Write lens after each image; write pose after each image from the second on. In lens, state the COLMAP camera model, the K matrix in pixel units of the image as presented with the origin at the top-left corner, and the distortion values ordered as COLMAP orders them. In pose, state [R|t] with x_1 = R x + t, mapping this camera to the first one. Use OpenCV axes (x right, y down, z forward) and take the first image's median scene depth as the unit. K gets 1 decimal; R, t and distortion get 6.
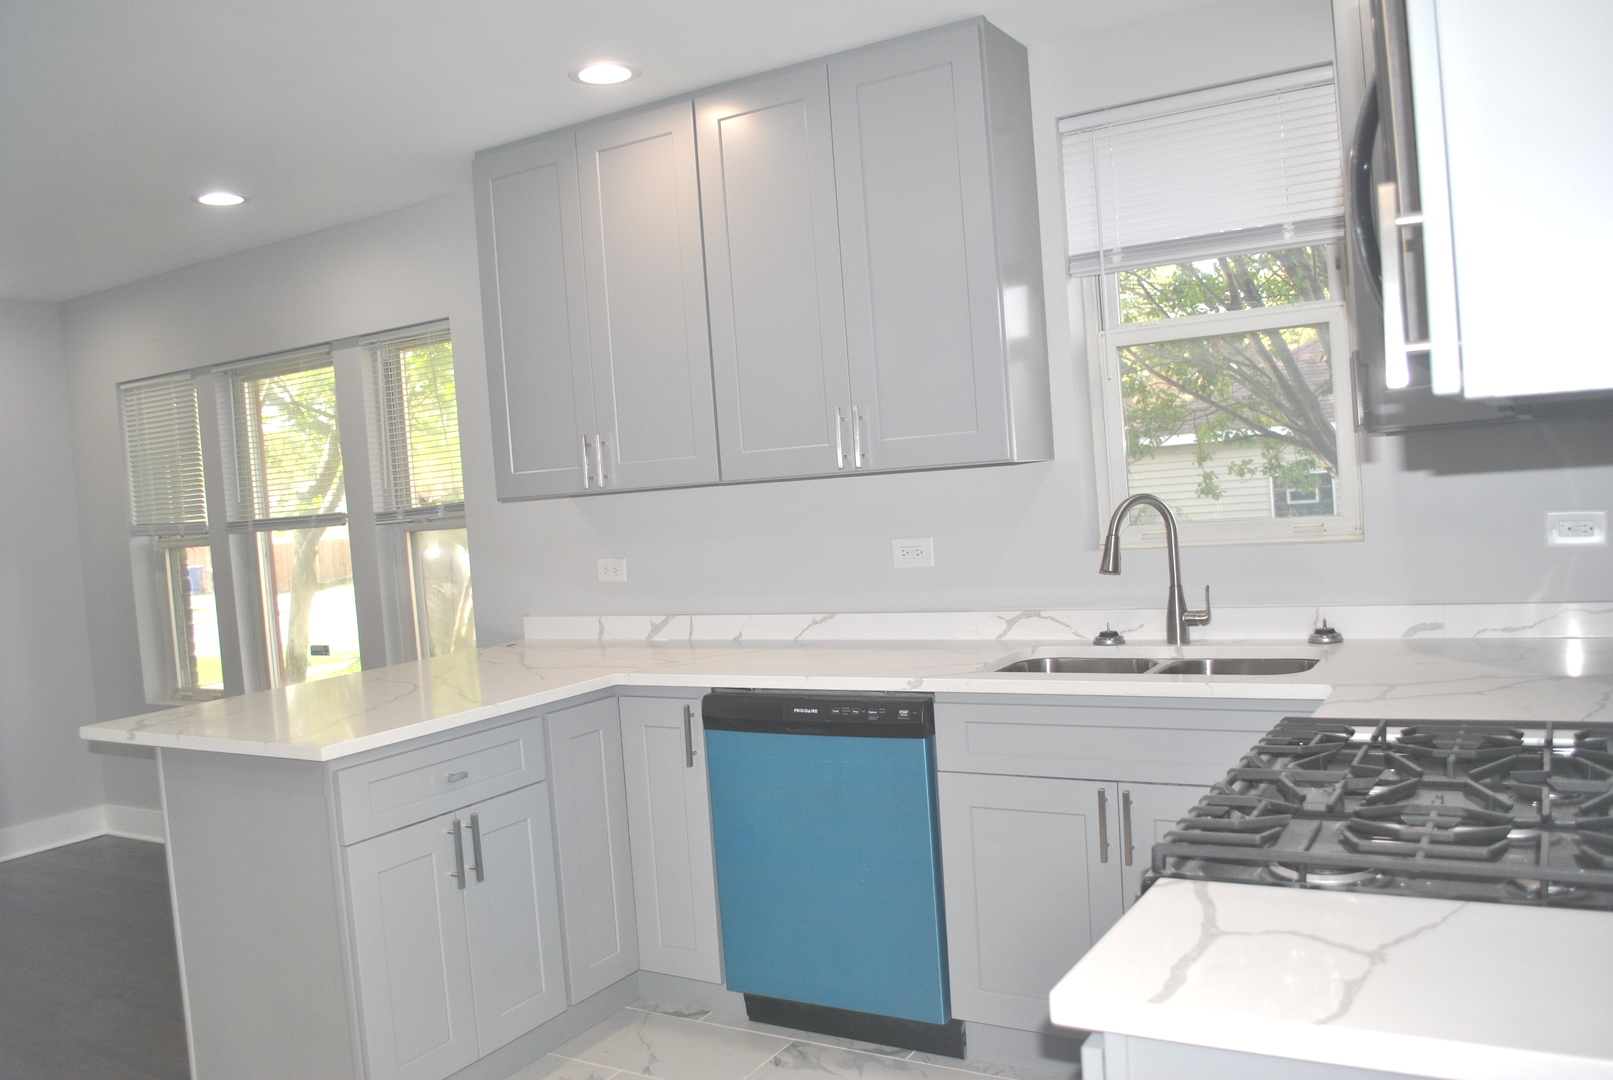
lens RADIAL K [[1274.4, 0, 806.5], [0, 1274.4, 540.0], [0, 0, 1]] dist [-0.080648, 0.006061]
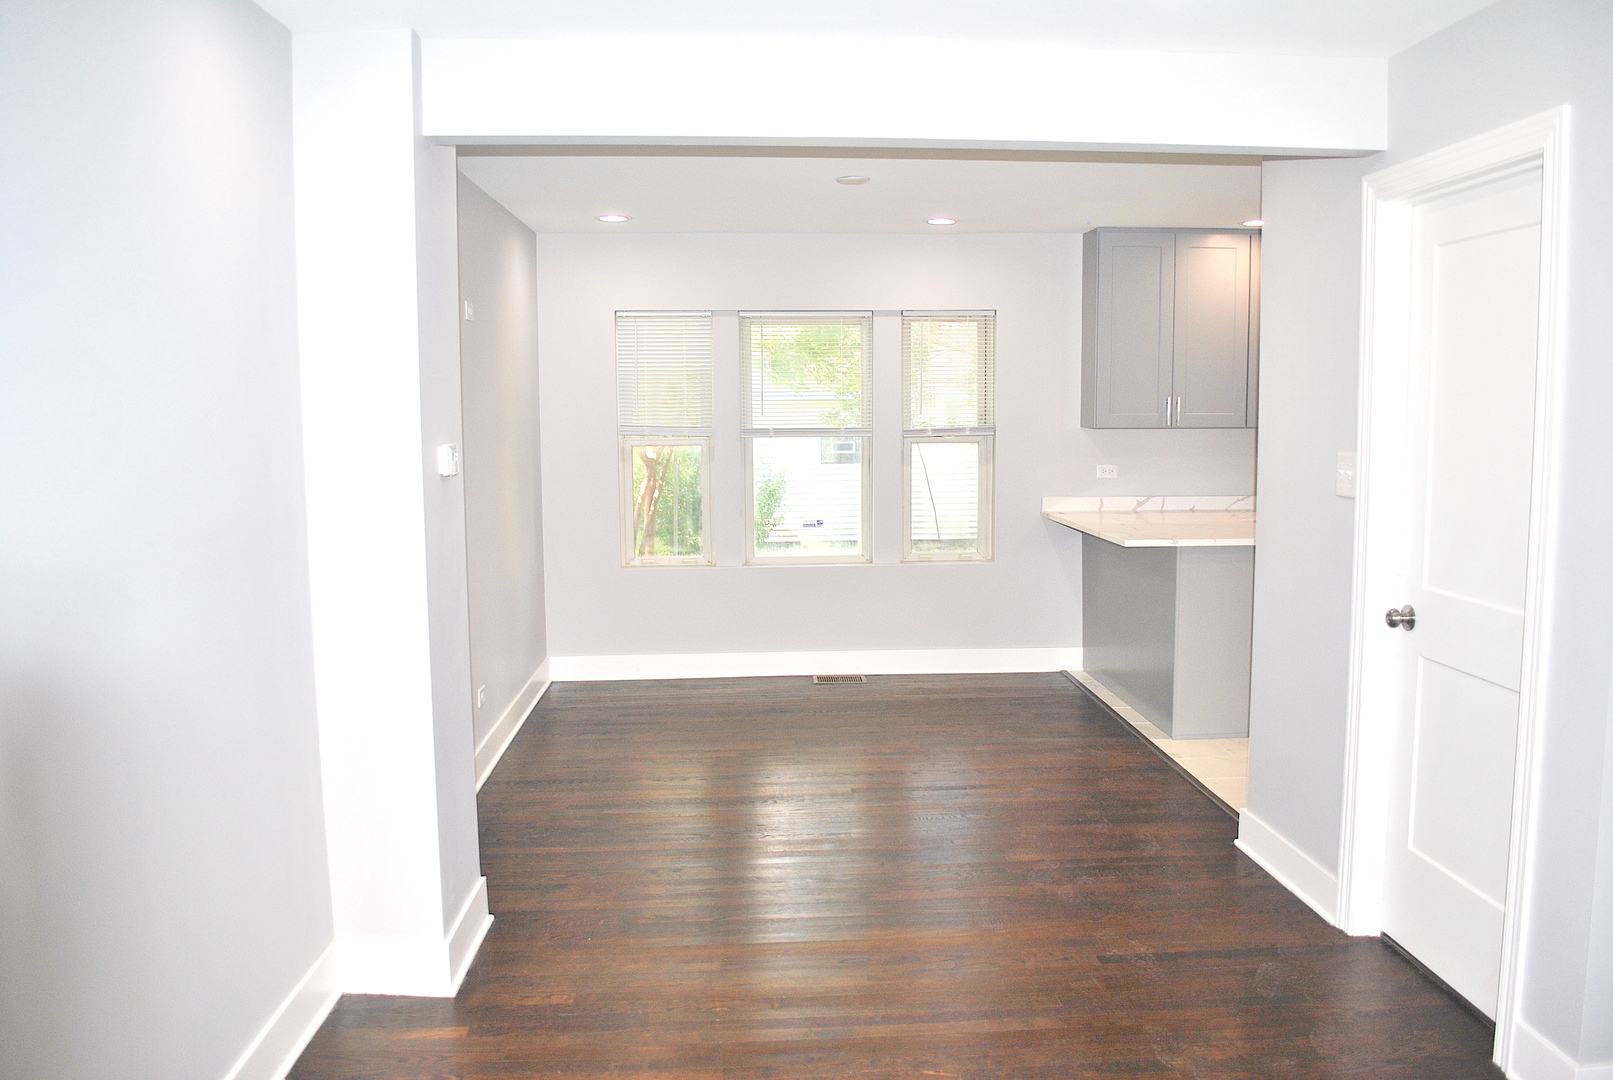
lens RADIAL K [[1192.2, 0, 806.5], [0, 1192.2, 540.0], [0, 0, 1]] dist [-0.069639, 0.000980]
pose [[0.826501, 0.009250, 0.562860, -1.426072], [-0.030100, 0.999161, 0.027779, 0.085946], [-0.562131, -0.039901, 0.826085, -0.131374]]
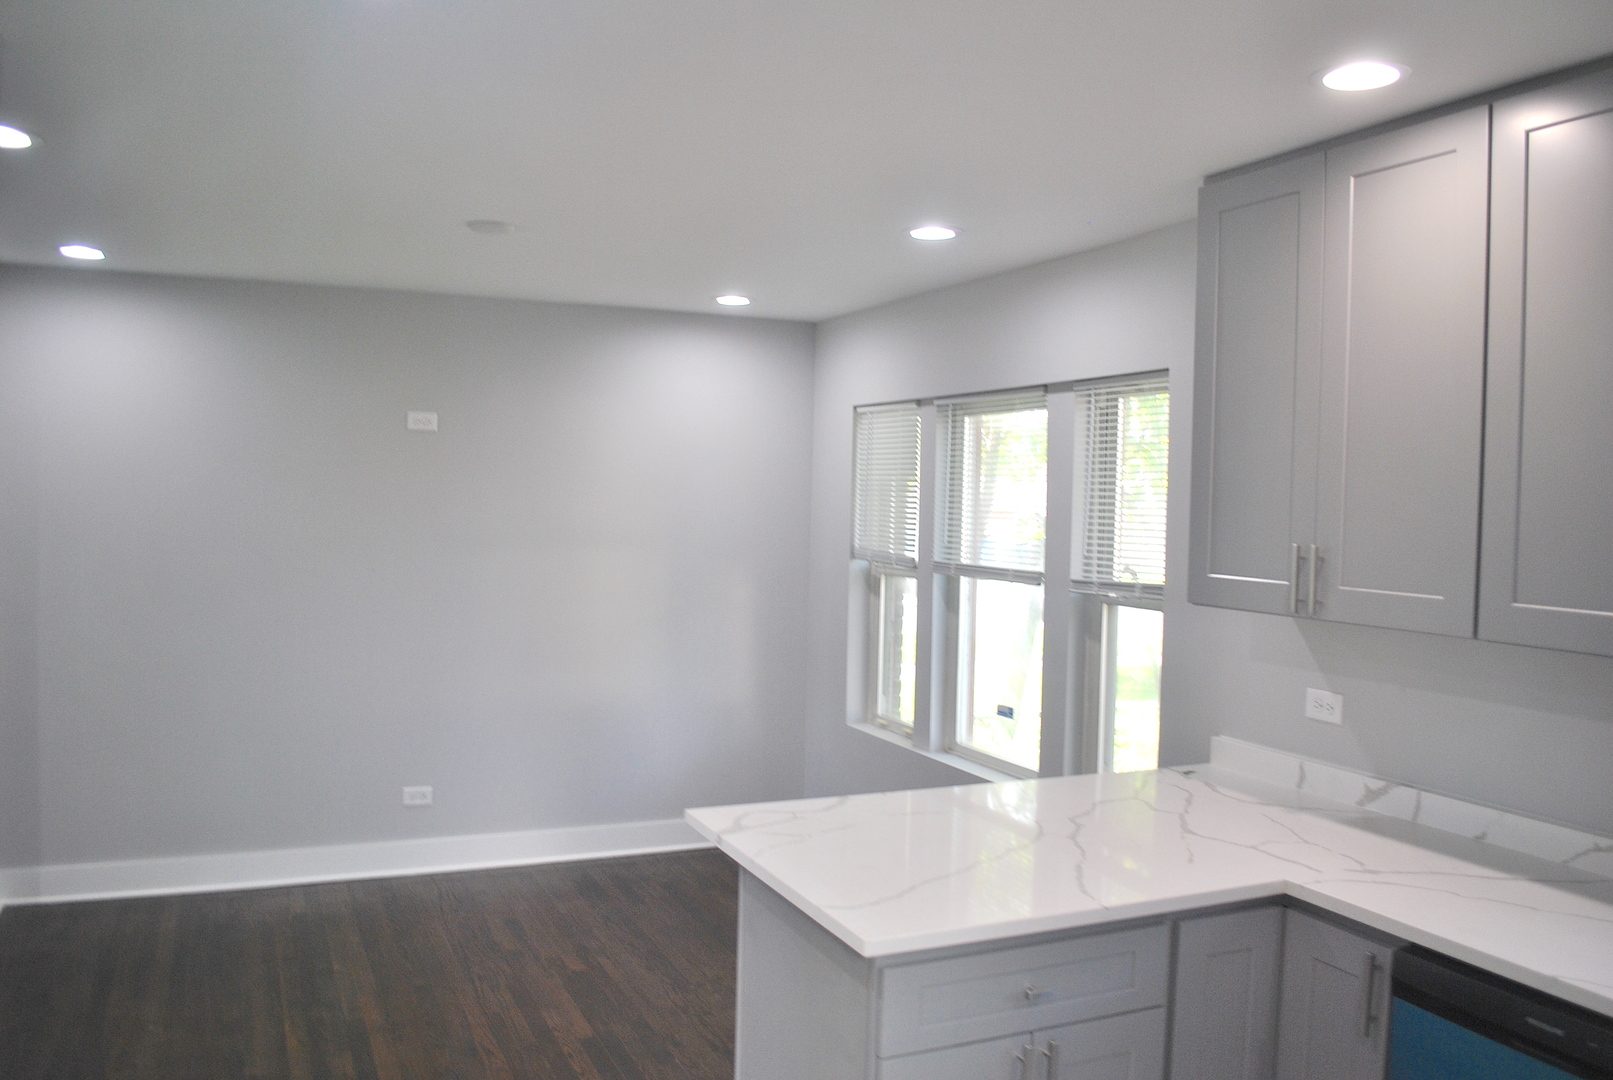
lens RADIAL K [[1274.4, 0, 806.5], [0, 1274.4, 540.0], [0, 0, 1]] dist [-0.080648, 0.006061]
pose [[0.816914, 0.109807, -0.566210, 0.013649], [-0.105774, 0.993582, 0.040081, -0.075411], [0.566977, 0.027148, 0.823286, 0.176502]]
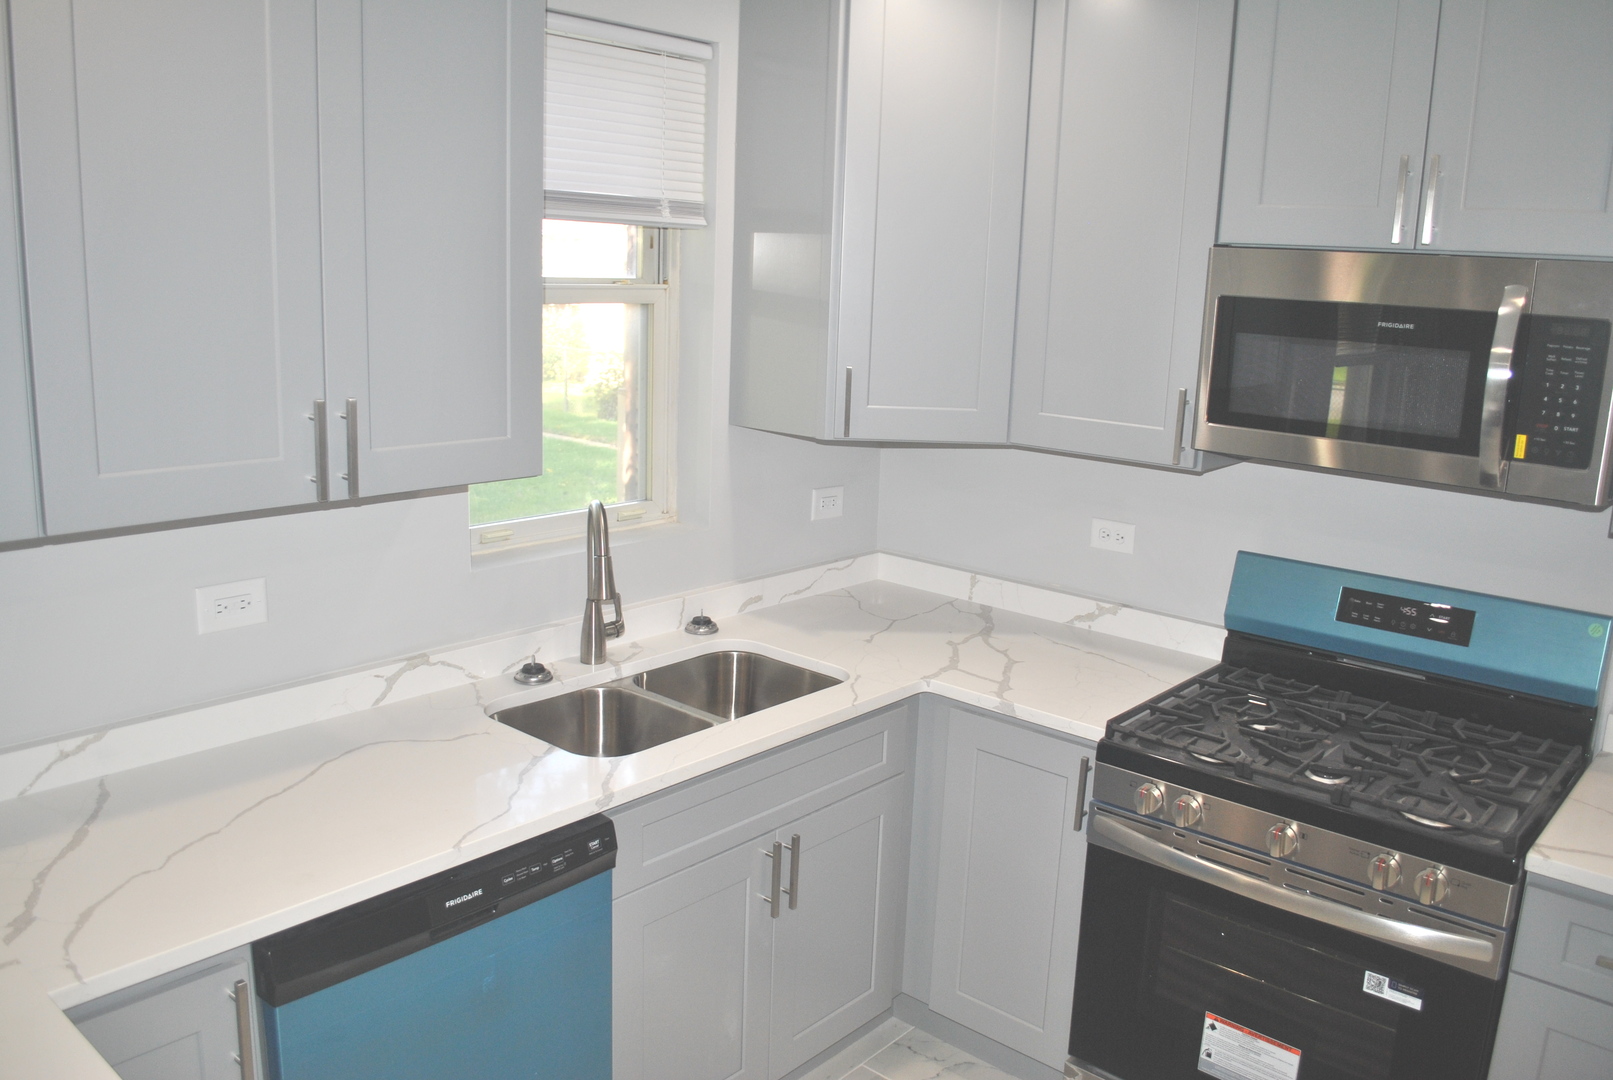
lens RADIAL K [[1274.4, 0, 806.5], [0, 1274.4, 540.0], [0, 0, 1]] dist [-0.080648, 0.006061]
pose [[0.164190, -0.129572, 0.977882, -0.408354], [-0.009630, 0.991078, 0.132938, -0.092654], [-0.986382, -0.031244, 0.161477, 0.535056]]
